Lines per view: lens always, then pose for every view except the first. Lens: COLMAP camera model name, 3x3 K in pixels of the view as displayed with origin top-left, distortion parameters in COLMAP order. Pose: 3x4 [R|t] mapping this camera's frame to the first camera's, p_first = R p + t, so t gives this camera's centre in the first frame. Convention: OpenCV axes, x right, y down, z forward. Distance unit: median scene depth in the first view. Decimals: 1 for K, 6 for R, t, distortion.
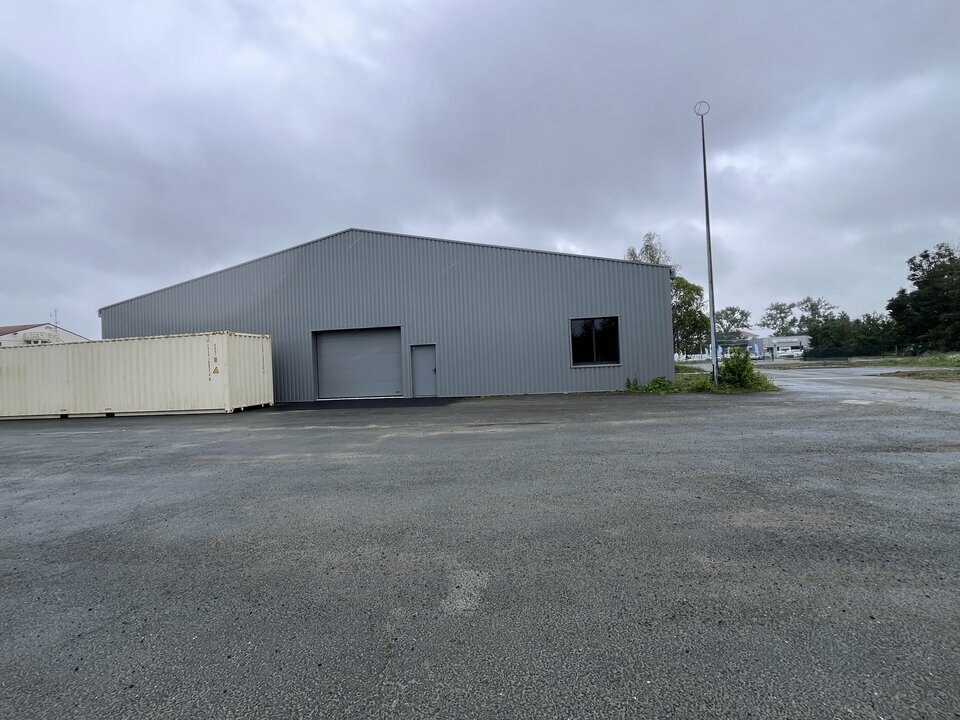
lens RADIAL K [[386.4, 0, 477.2], [0, 386.4, 362.5], [0, 0, 1]] dist [-0.002038, -0.000102]
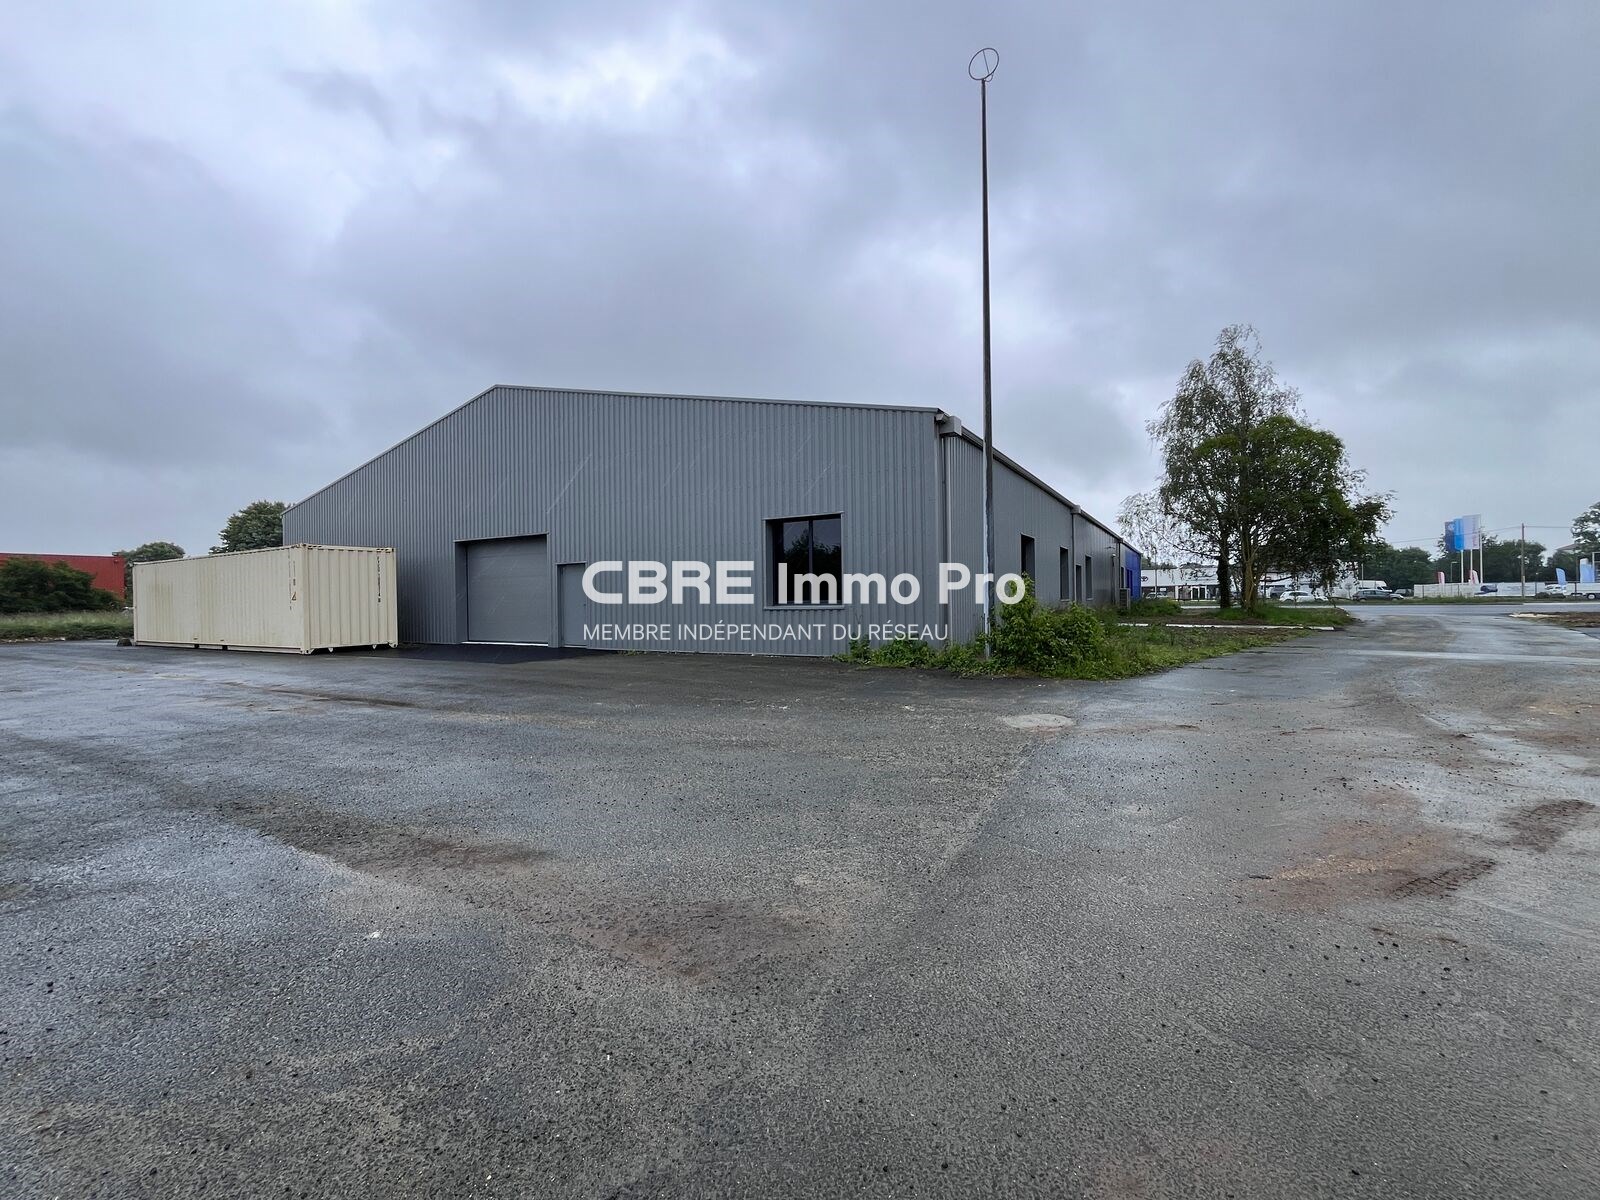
lens RADIAL K [[644.0, 0, 798.2], [0, 644.0, 597.8], [0, 0, 1]] dist [-0.002038, -0.000102]
pose [[0.933252, 0.030319, -0.357941, 0.582967], [-0.022678, 0.999417, 0.025528, -0.026100], [0.358507, -0.015707, 0.933395, 0.162166]]
